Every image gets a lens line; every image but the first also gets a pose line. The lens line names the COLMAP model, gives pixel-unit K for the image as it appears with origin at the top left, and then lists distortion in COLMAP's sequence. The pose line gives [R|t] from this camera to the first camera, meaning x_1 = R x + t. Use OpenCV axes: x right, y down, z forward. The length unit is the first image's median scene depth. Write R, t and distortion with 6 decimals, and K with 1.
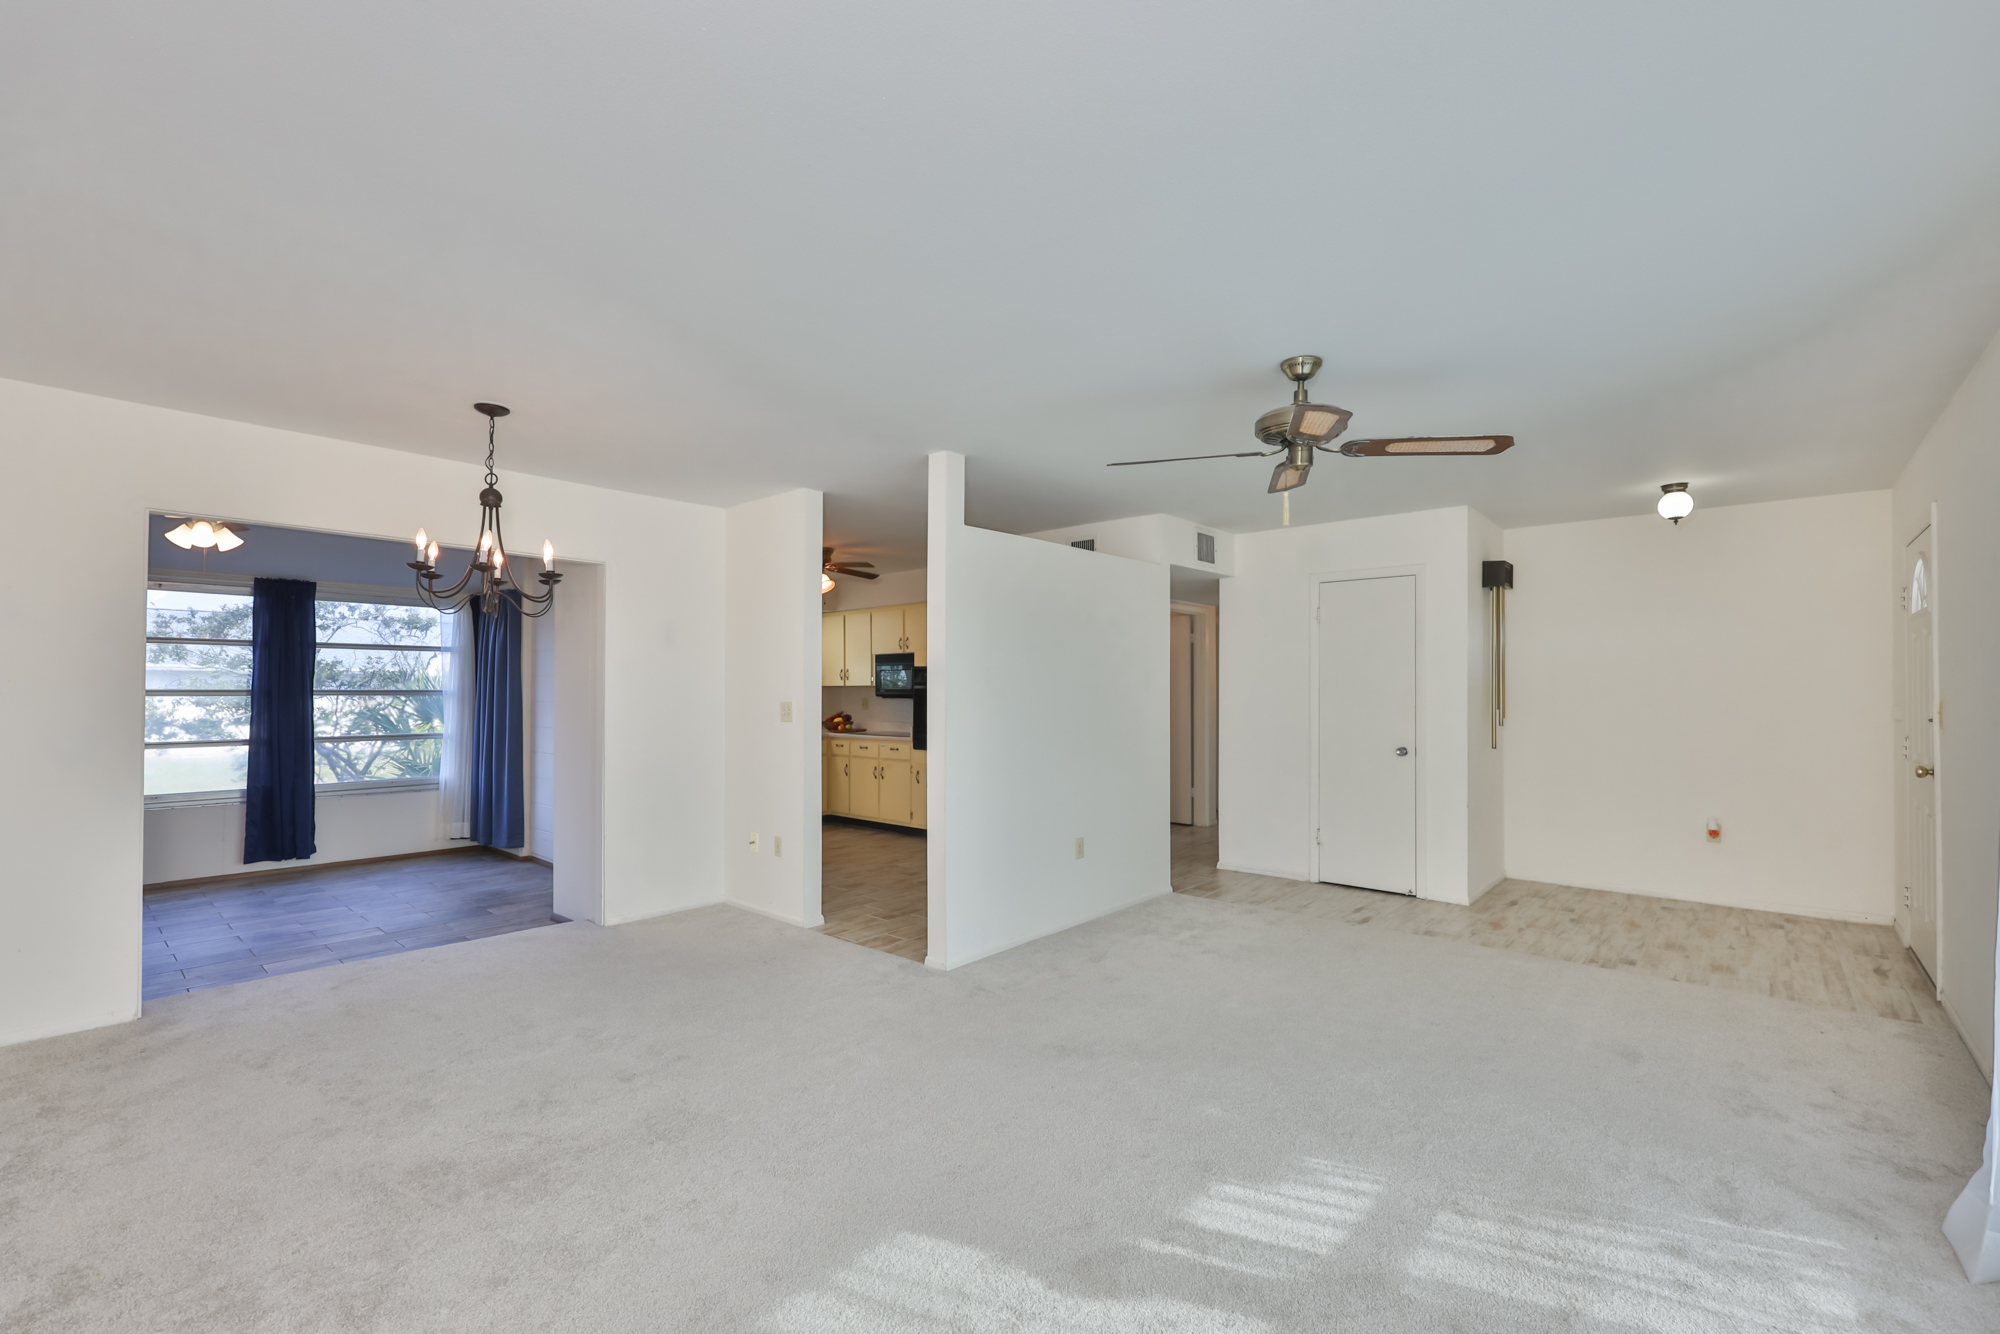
lens RADIAL K [[857.2, 0, 986.0], [0, 857.2, 680.3], [0, 0, 1]] dist [-0.004924, 0.003006]
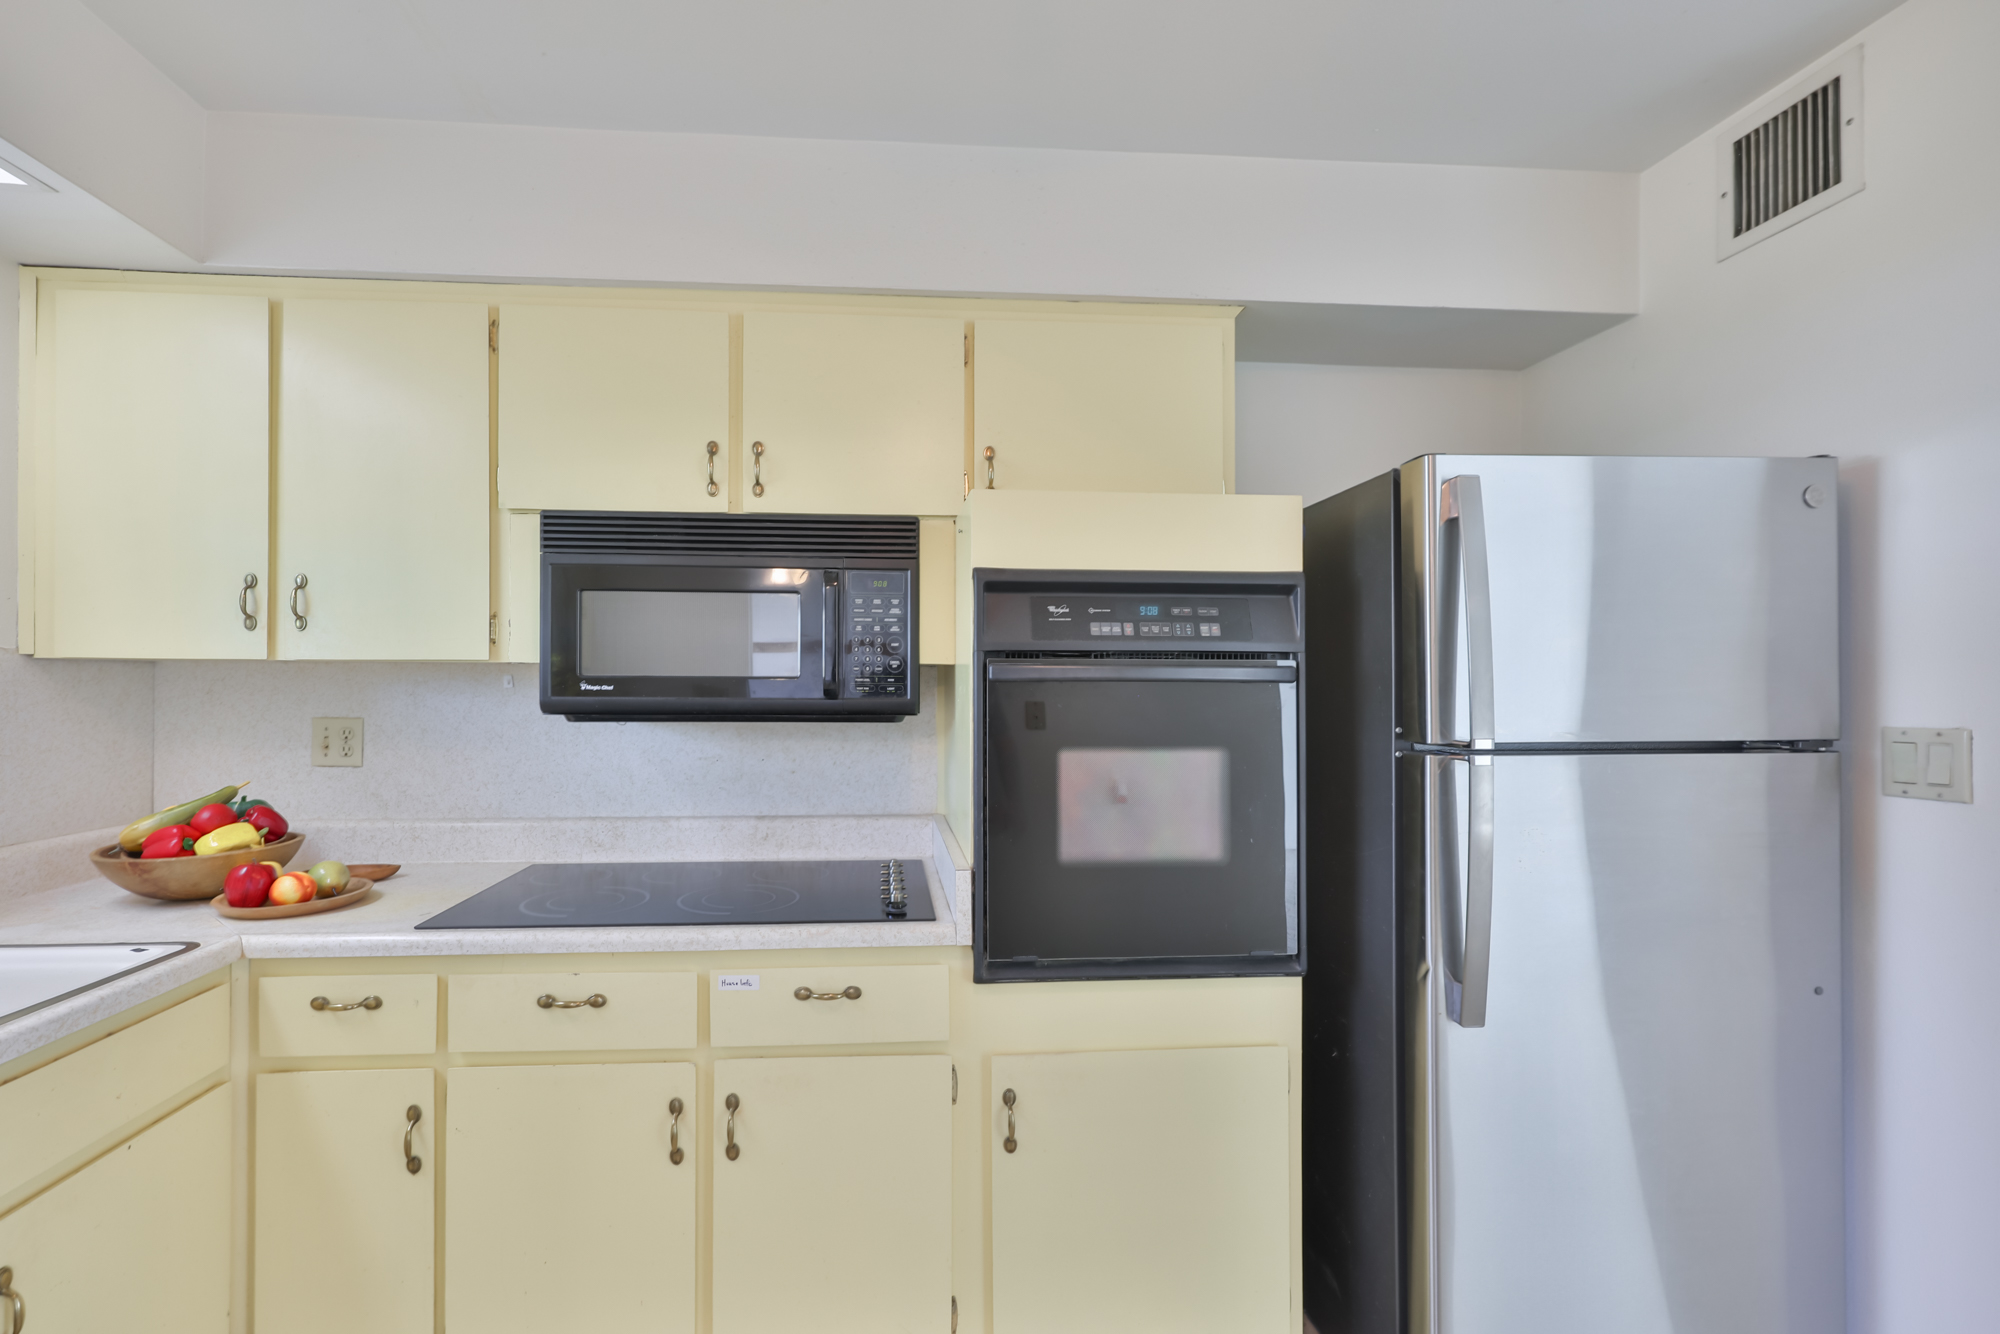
lens RADIAL K [[857.2, 0, 939.3], [0, 857.2, 690.8], [0, 0, 1]] dist [-0.004924, 0.003006]
pose [[0.686454, -0.001770, 0.727171, -0.214183], [-0.007058, 0.999934, 0.009096, 0.010979], [-0.727139, -0.011377, 0.686396, 0.801462]]
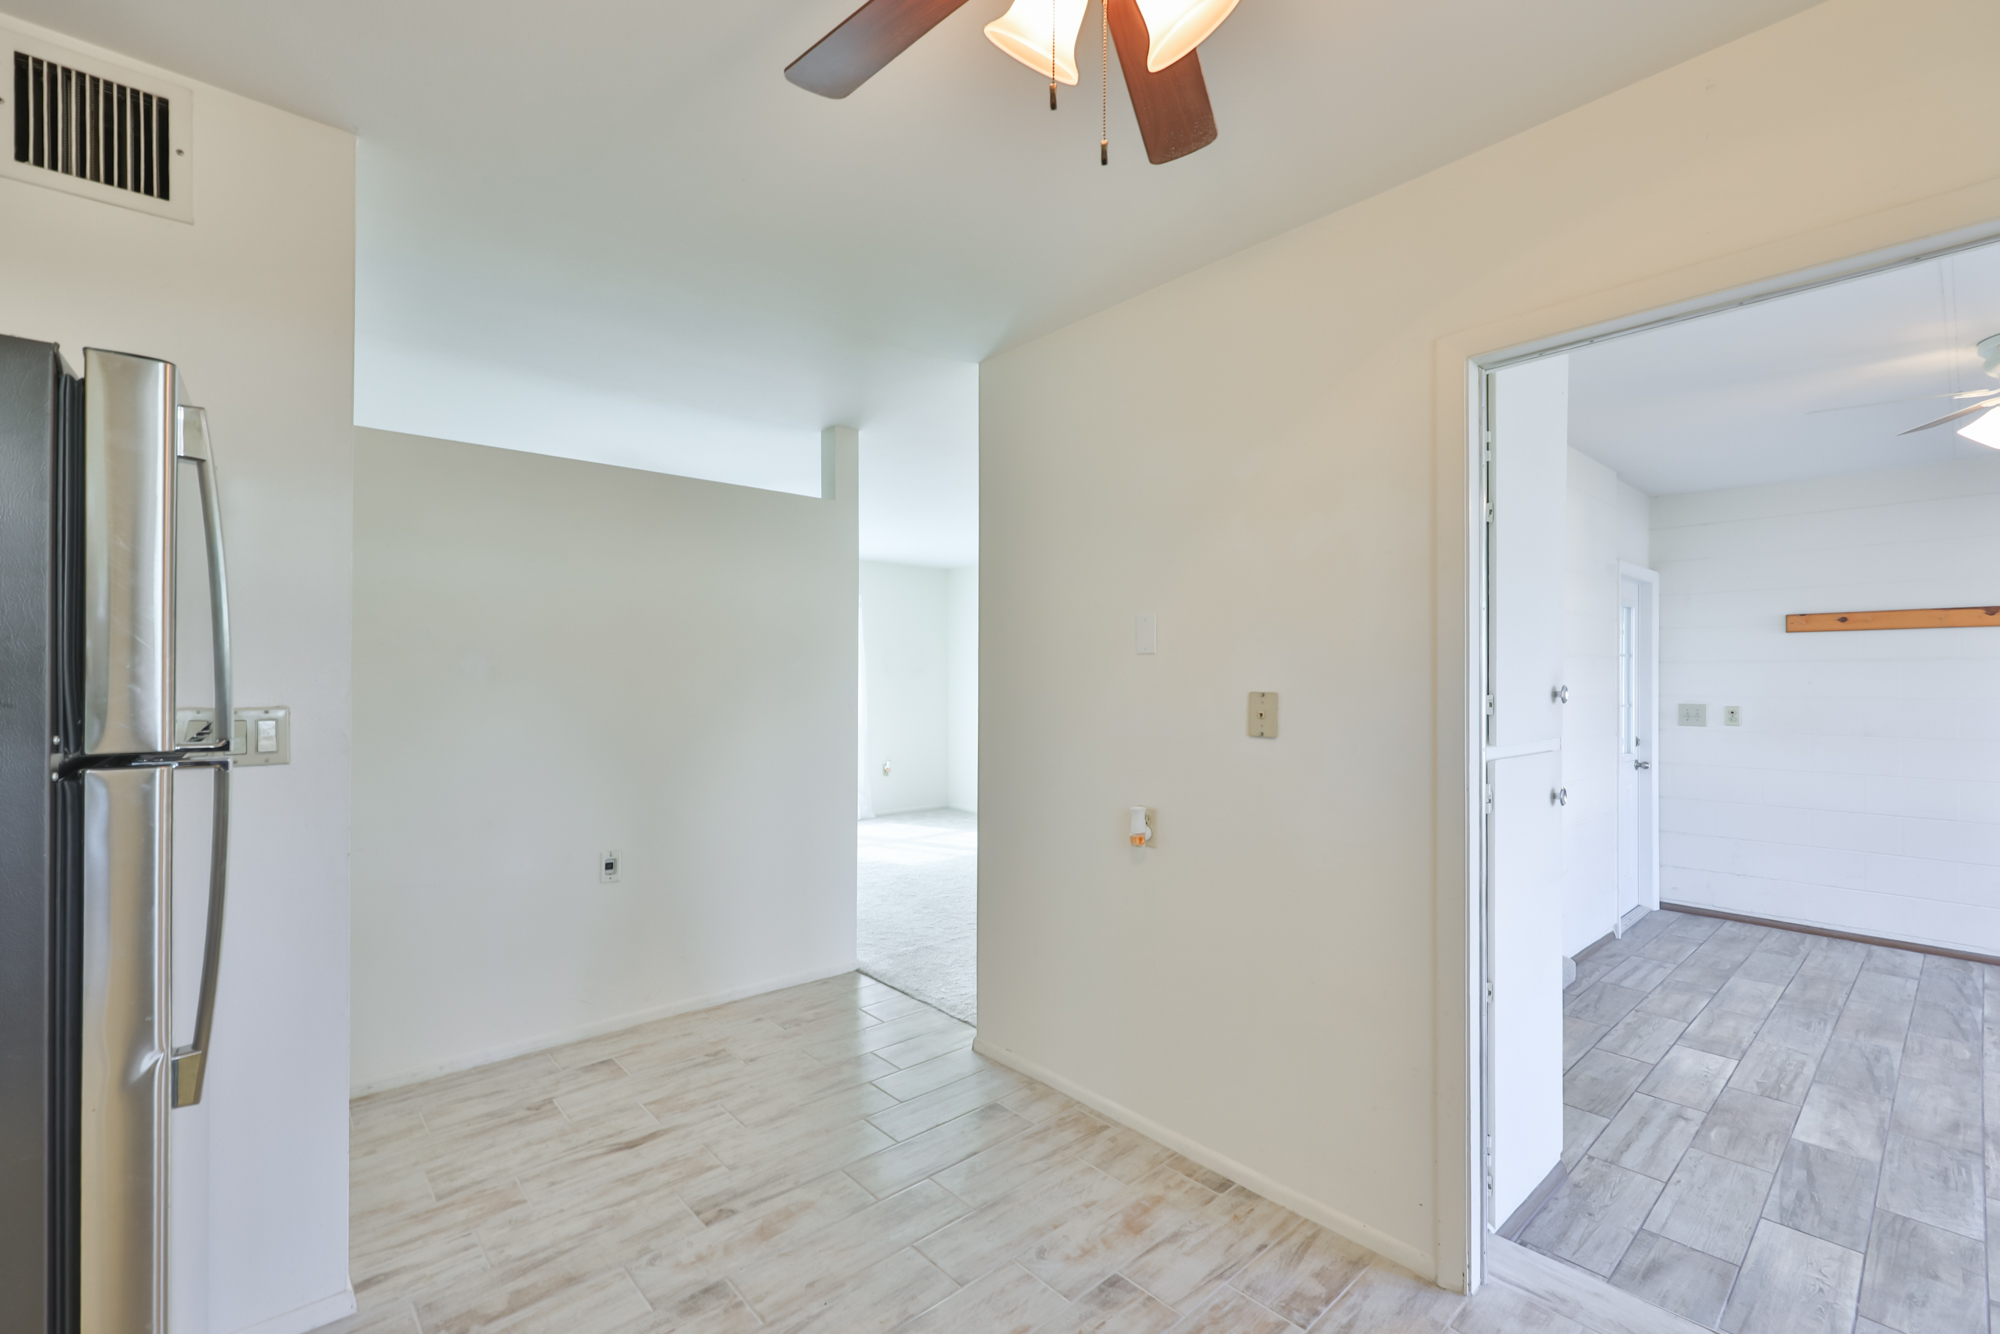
lens RADIAL K [[857.2, 0, 987.3], [0, 857.2, 679.0], [0, 0, 1]] dist [-0.004924, 0.003006]
pose [[-0.992846, -0.011832, 0.118813, -0.160140], [-0.012707, 0.999897, -0.006614, 0.010782], [-0.118722, -0.008077, -0.992895, 0.955249]]
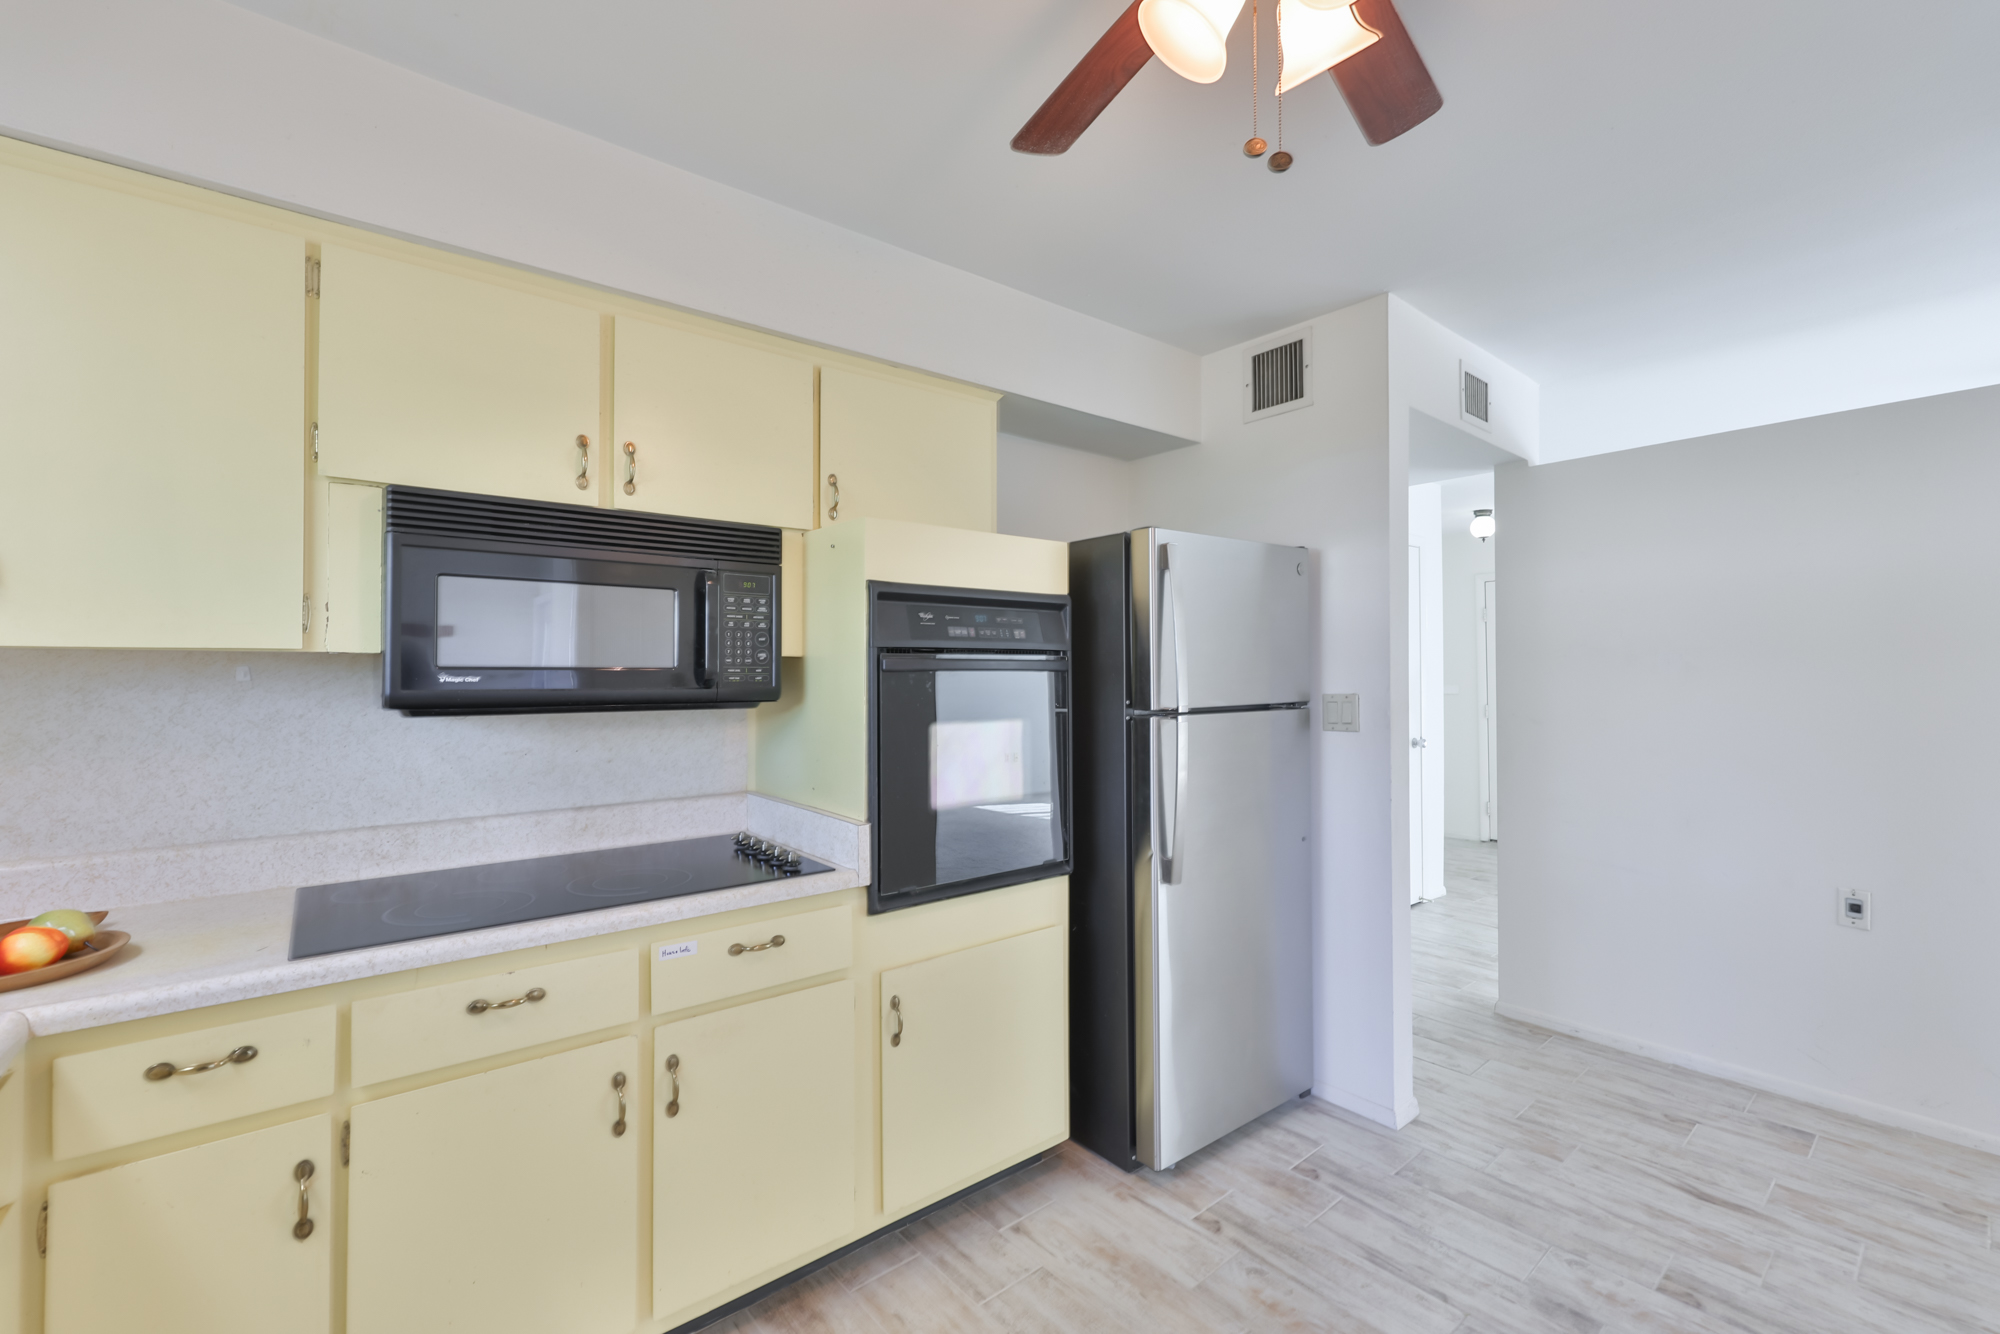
lens RADIAL K [[857.2, 0, 1018.3], [0, 857.2, 658.6], [0, 0, 1]] dist [-0.004924, 0.003006]
pose [[0.139146, 0.011344, 0.990207, -0.294672], [-0.005166, 0.999929, -0.010730, 0.009297], [-0.990258, -0.003622, 0.139195, 0.850346]]
